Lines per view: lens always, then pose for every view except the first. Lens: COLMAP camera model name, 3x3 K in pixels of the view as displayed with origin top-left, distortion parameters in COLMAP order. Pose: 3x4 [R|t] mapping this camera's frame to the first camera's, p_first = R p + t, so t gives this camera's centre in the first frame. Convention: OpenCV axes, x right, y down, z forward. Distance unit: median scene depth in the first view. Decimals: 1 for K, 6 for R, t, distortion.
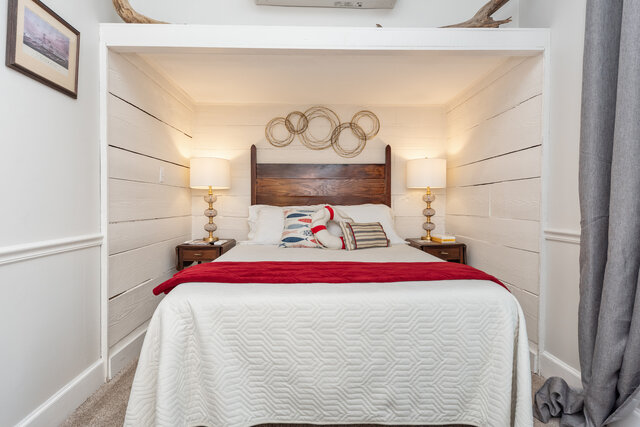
lens RADIAL K [[349.1, 0, 318.7], [0, 349.1, 212.1], [0, 0, 1]] dist [0.012324, -0.003456]
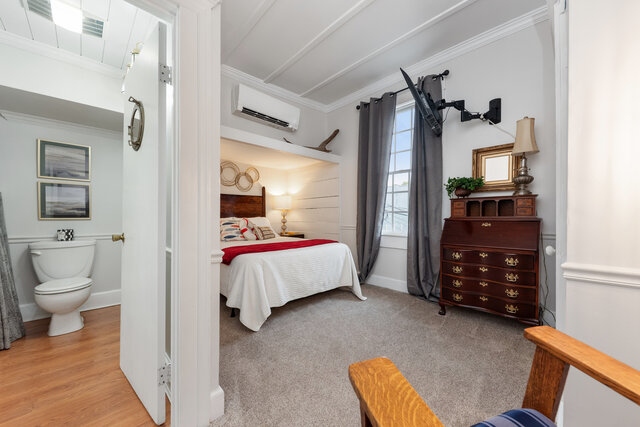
lens RADIAL K [[237.5, 0, 318.3], [0, 237.5, 218.3], [0, 0, 1]] dist [-0.000349, 0.000004]
pose [[0.743053, -0.009086, 0.669171, -0.534736], [0.019043, 0.999790, -0.007571, 0.000890], [-0.668961, 0.018369, 0.743070, -0.215113]]
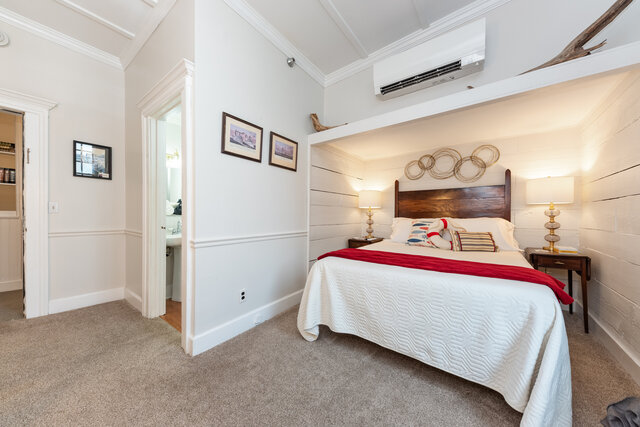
lens RADIAL K [[223.3, 0, 316.2], [0, 223.3, 215.8], [0, 0, 1]] dist [0.001538, -0.000360]
pose [[0.775039, 0.002808, -0.631908, 0.200952], [-0.019080, 0.999638, -0.018960, -0.002606], [0.631626, 0.026752, 0.774812, -0.029745]]
